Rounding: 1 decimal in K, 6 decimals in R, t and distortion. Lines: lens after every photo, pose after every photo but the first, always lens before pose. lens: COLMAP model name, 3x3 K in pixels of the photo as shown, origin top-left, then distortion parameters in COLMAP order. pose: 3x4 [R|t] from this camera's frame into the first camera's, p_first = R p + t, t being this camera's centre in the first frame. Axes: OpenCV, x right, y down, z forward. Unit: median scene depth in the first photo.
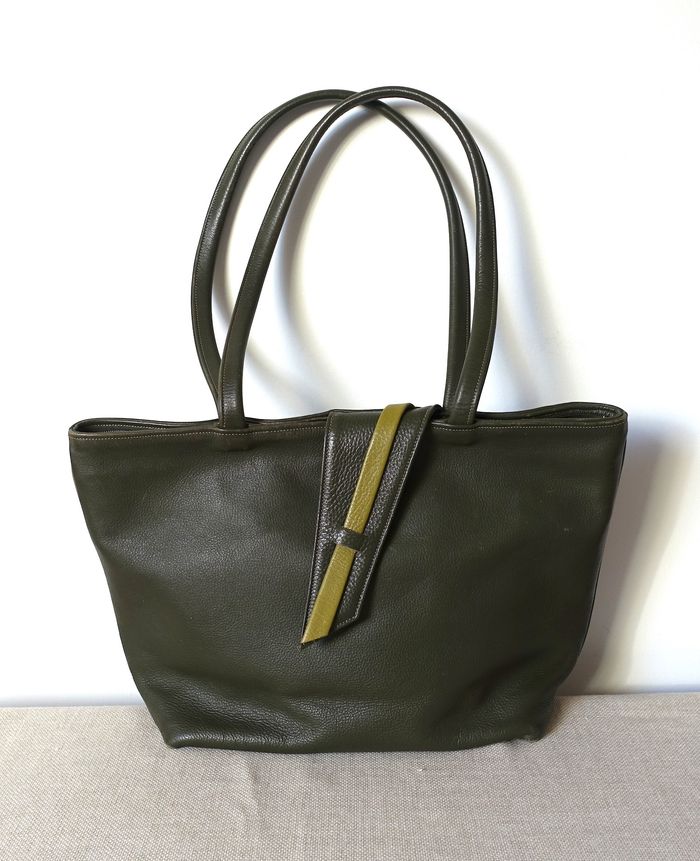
lens RADIAL K [[1188.6, 0, 349.0], [0, 1188.6, 431.1], [0, 0, 1]] dist [0.023206, 0.000000]
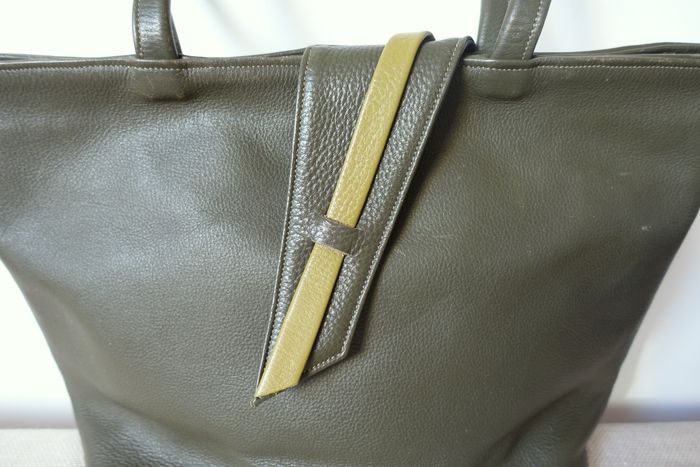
lens RADIAL K [[484.0, 0, 350.3], [0, 484.0, 233.0], [0, 0, 1]] dist [-0.001705, -0.000154]
pose [[0.999731, 0.018366, 0.014193, 0.005014], [-0.019149, 0.998180, 0.057177, 0.074031], [-0.013118, -0.057433, 0.998263, 0.732777]]
